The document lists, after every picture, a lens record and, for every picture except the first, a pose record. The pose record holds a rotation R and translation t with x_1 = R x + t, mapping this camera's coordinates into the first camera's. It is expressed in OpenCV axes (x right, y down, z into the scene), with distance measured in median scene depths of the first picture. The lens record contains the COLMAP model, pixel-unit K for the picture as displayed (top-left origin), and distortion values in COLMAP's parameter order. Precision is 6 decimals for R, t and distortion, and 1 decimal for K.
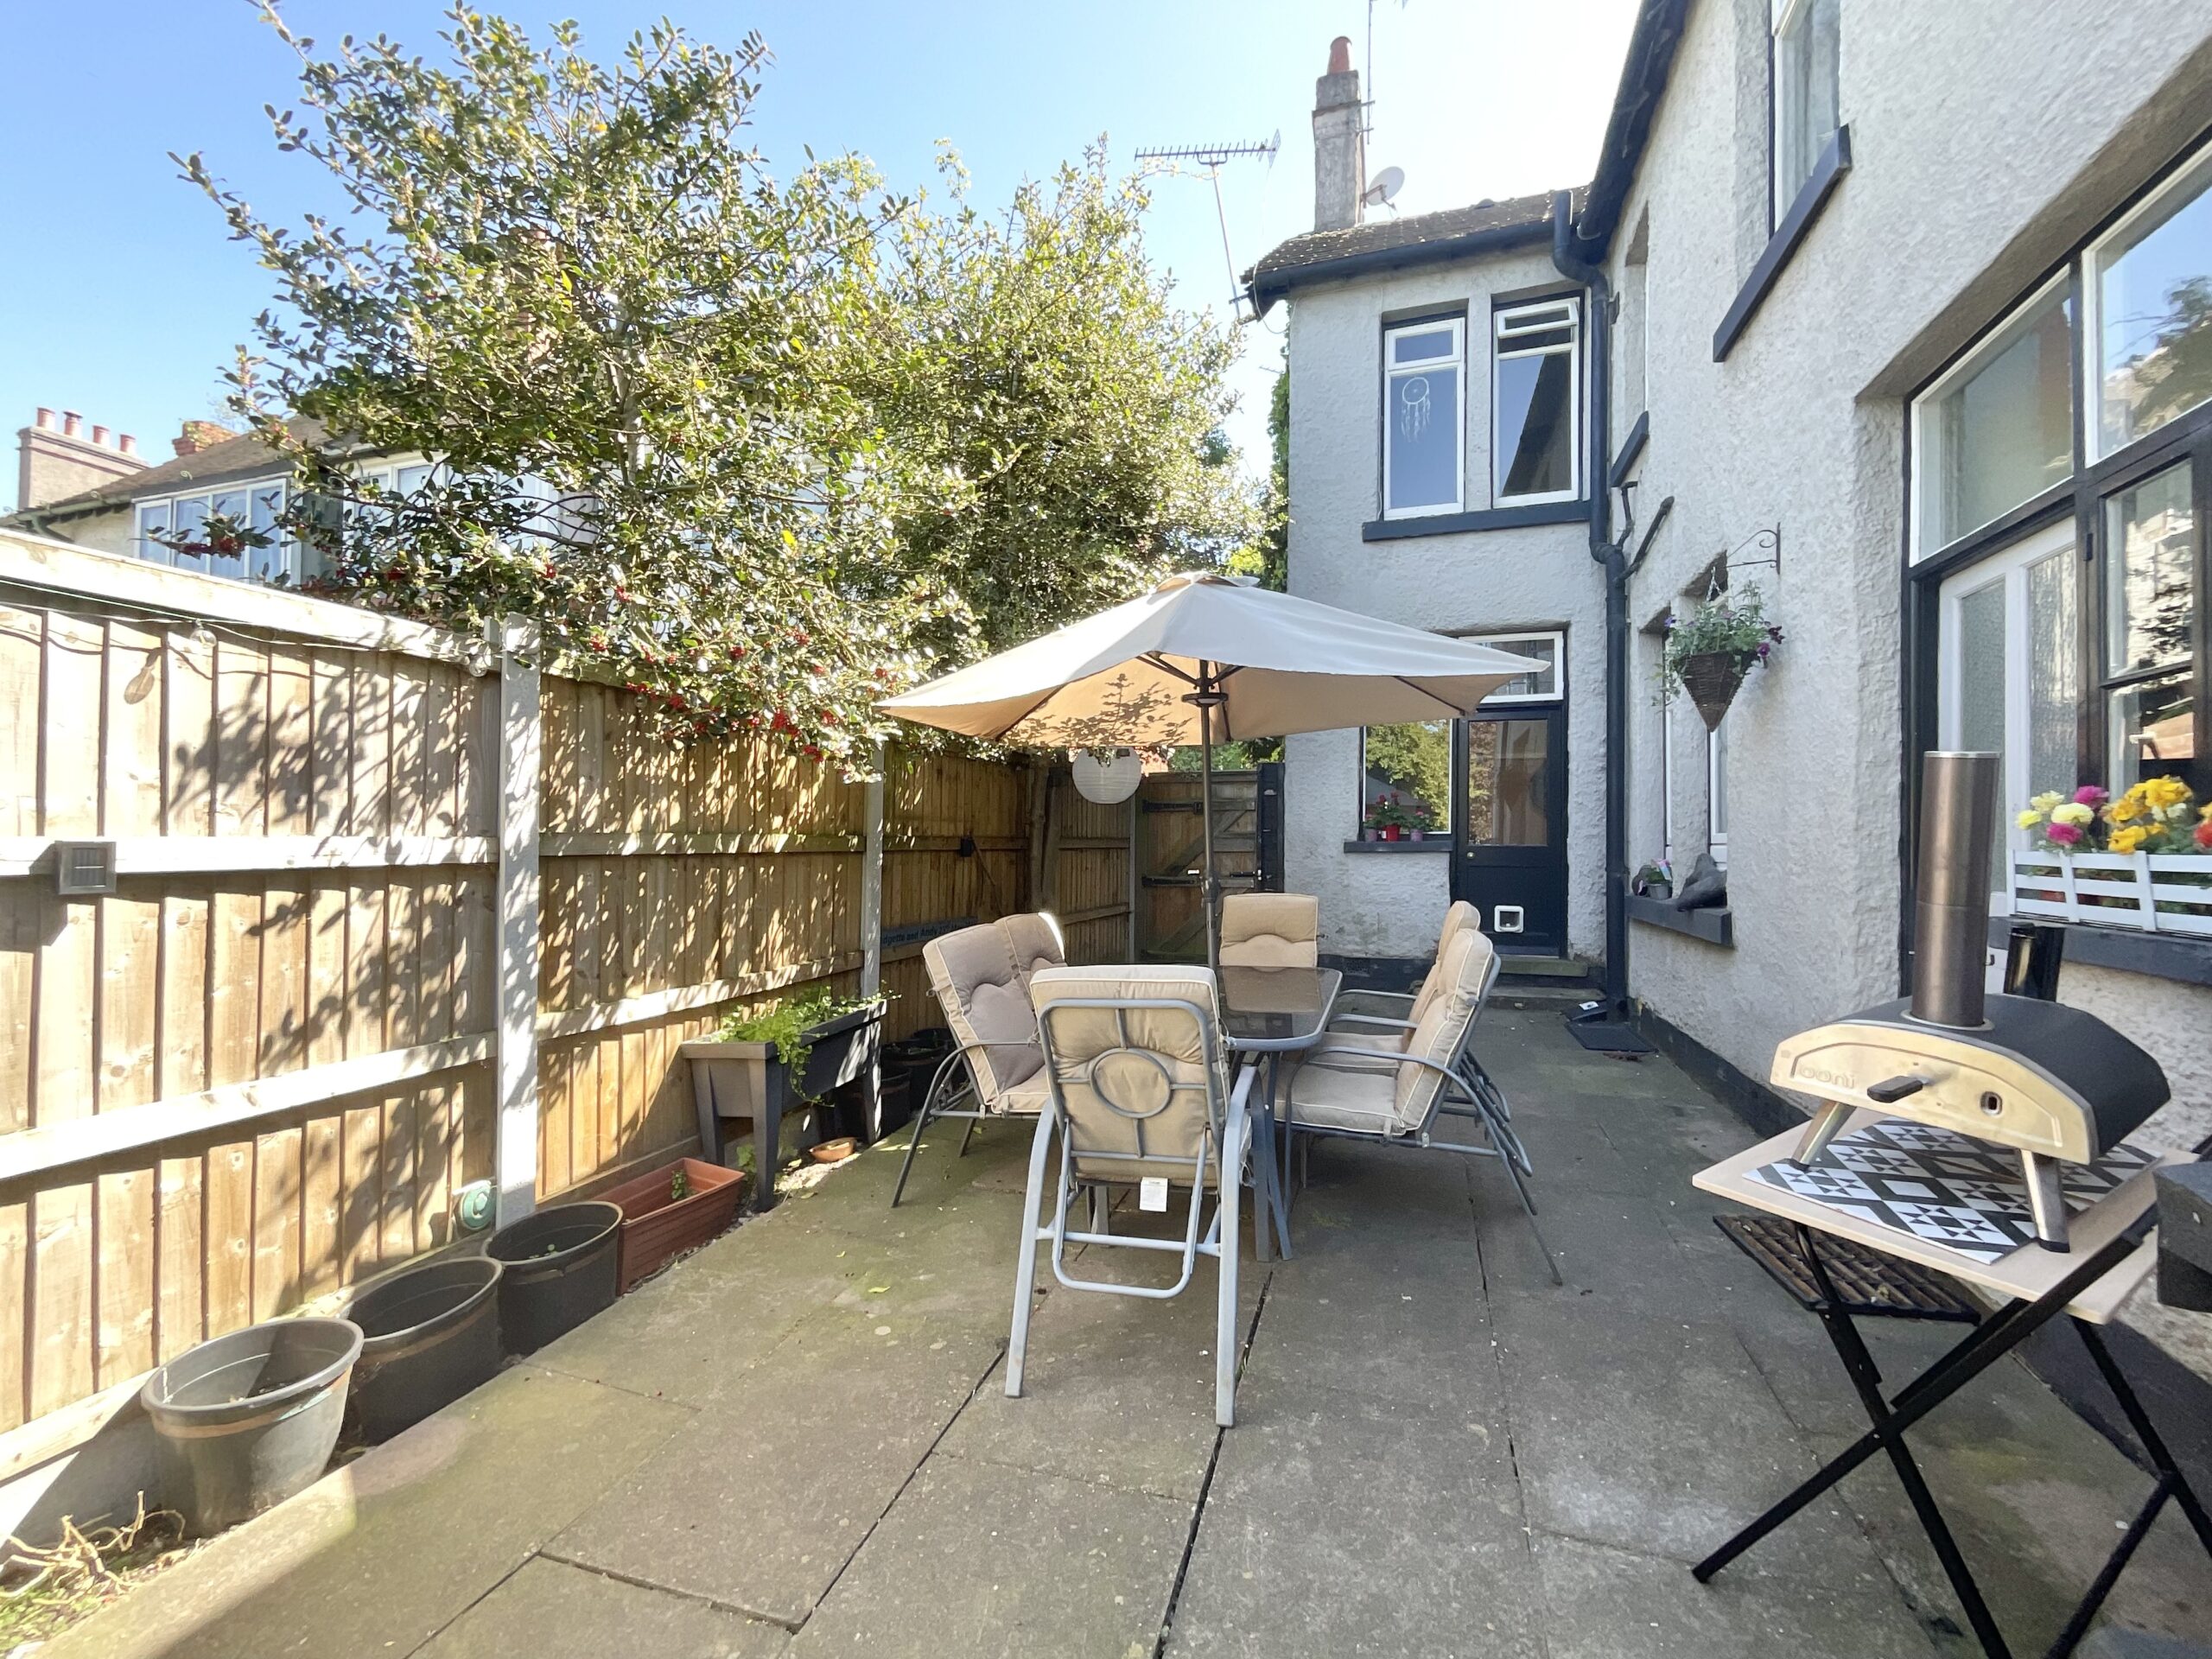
lens RADIAL K [[895.5, 0, 1108.1], [0, 895.5, 832.9], [0, 0, 1]] dist [-0.000413, 0.000029]
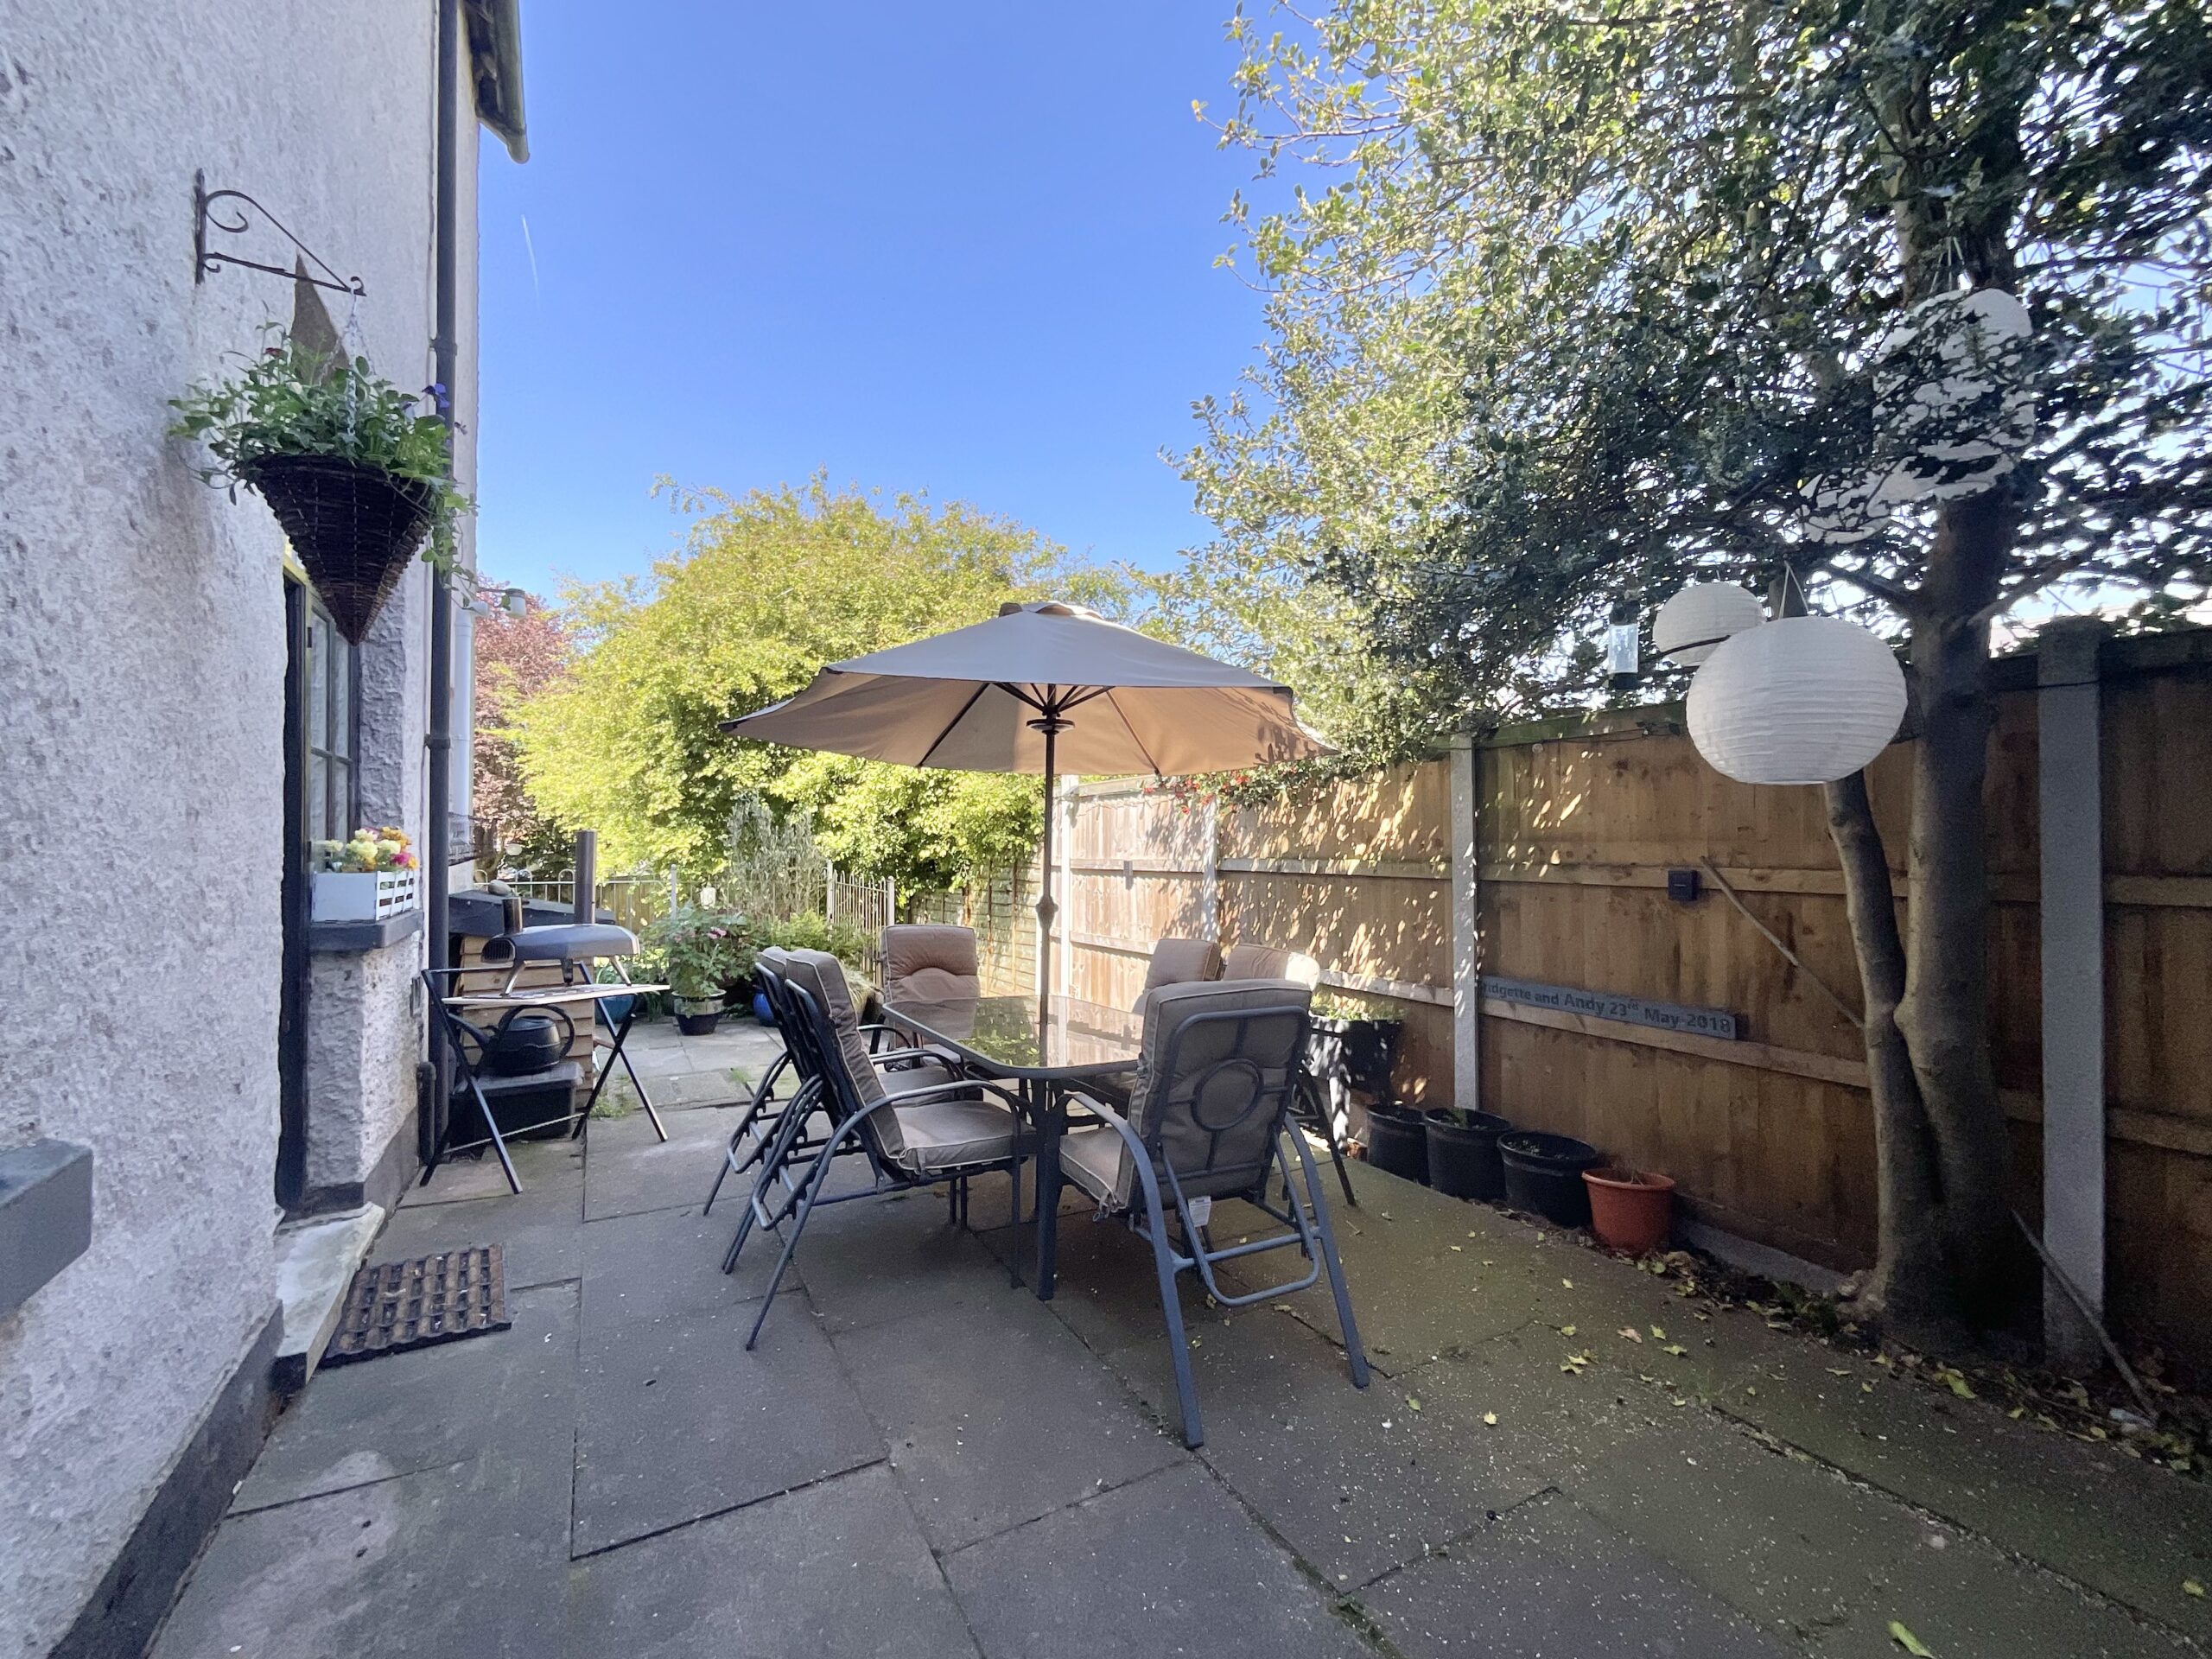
lens RADIAL K [[895.5, 0, 1100.3], [0, 895.5, 840.1], [0, 0, 1]] dist [-0.000413, 0.000029]
pose [[-0.674627, -0.015417, -0.737998, 0.774713], [-0.001624, 0.999810, -0.019402, -0.000782], [0.738157, -0.011891, -0.674524, 1.640850]]
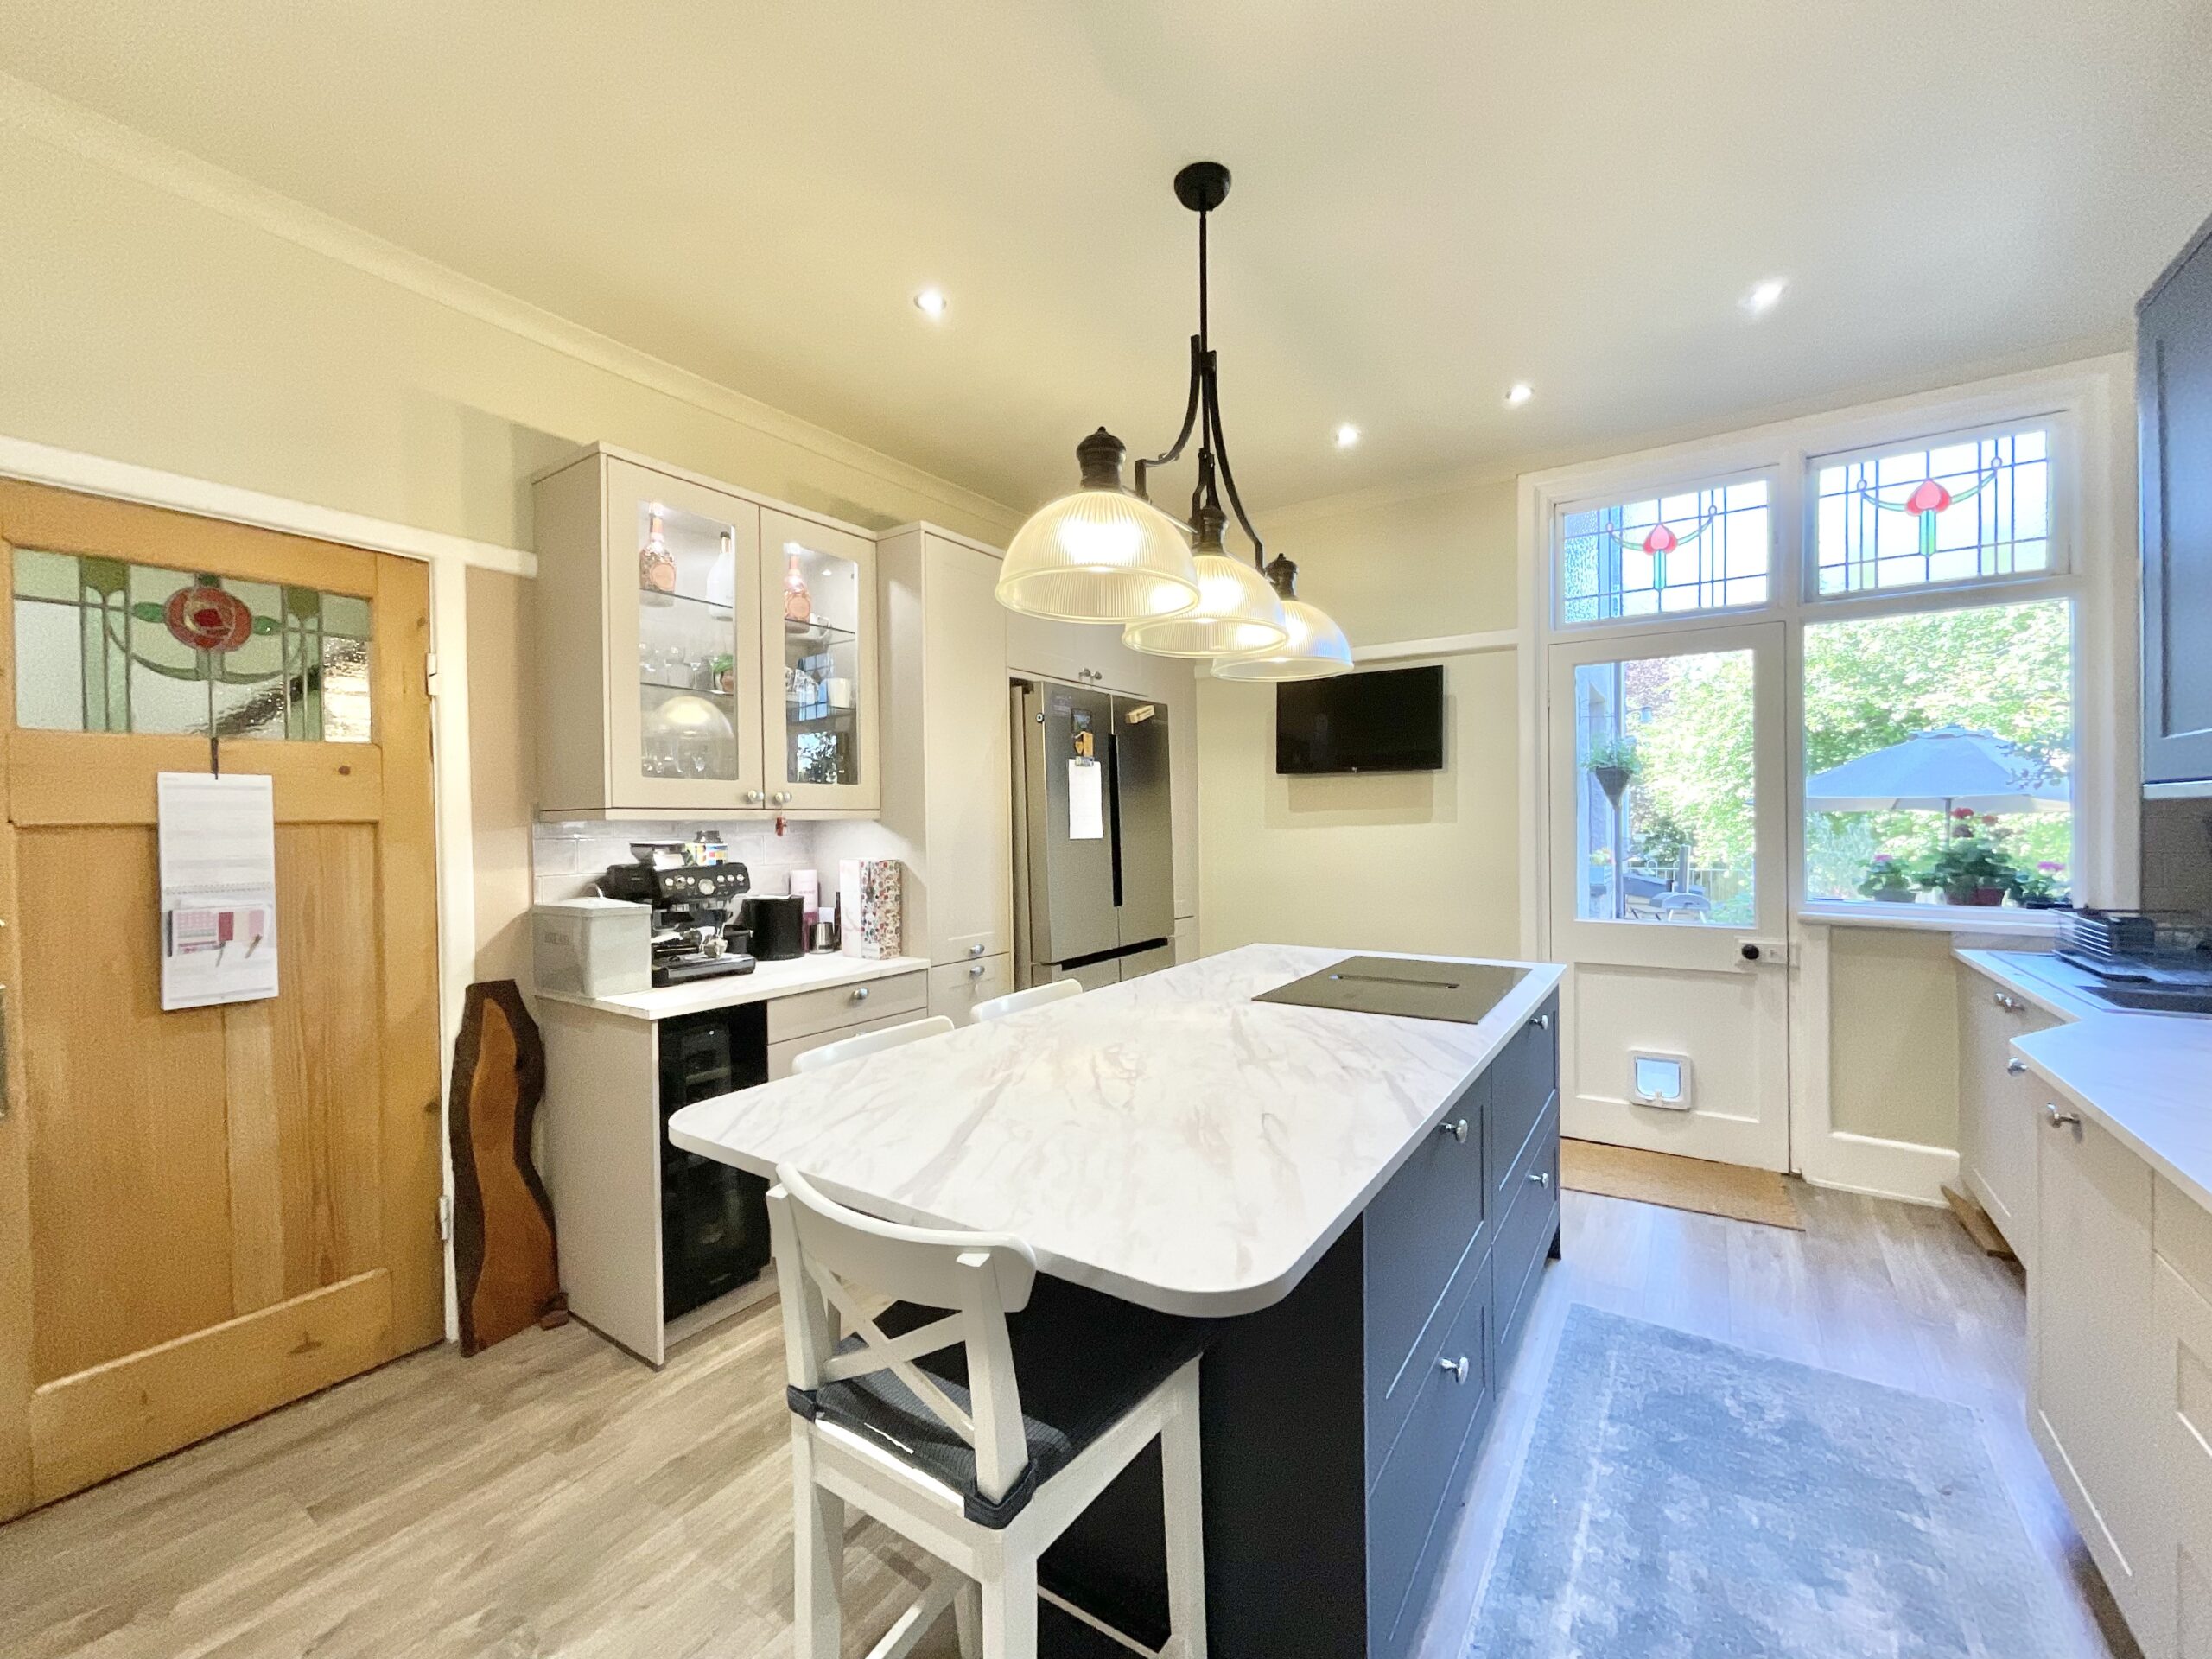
lens RADIAL K [[895.5, 0, 1105.9], [0, 895.5, 828.1], [0, 0, 1]] dist [-0.000413, 0.000029]
pose [[-0.961547, -0.003548, 0.274618, 2.324505], [-0.002548, 0.999989, 0.003998, -0.363772], [-0.274629, 0.003144, -0.961545, 6.892467]]
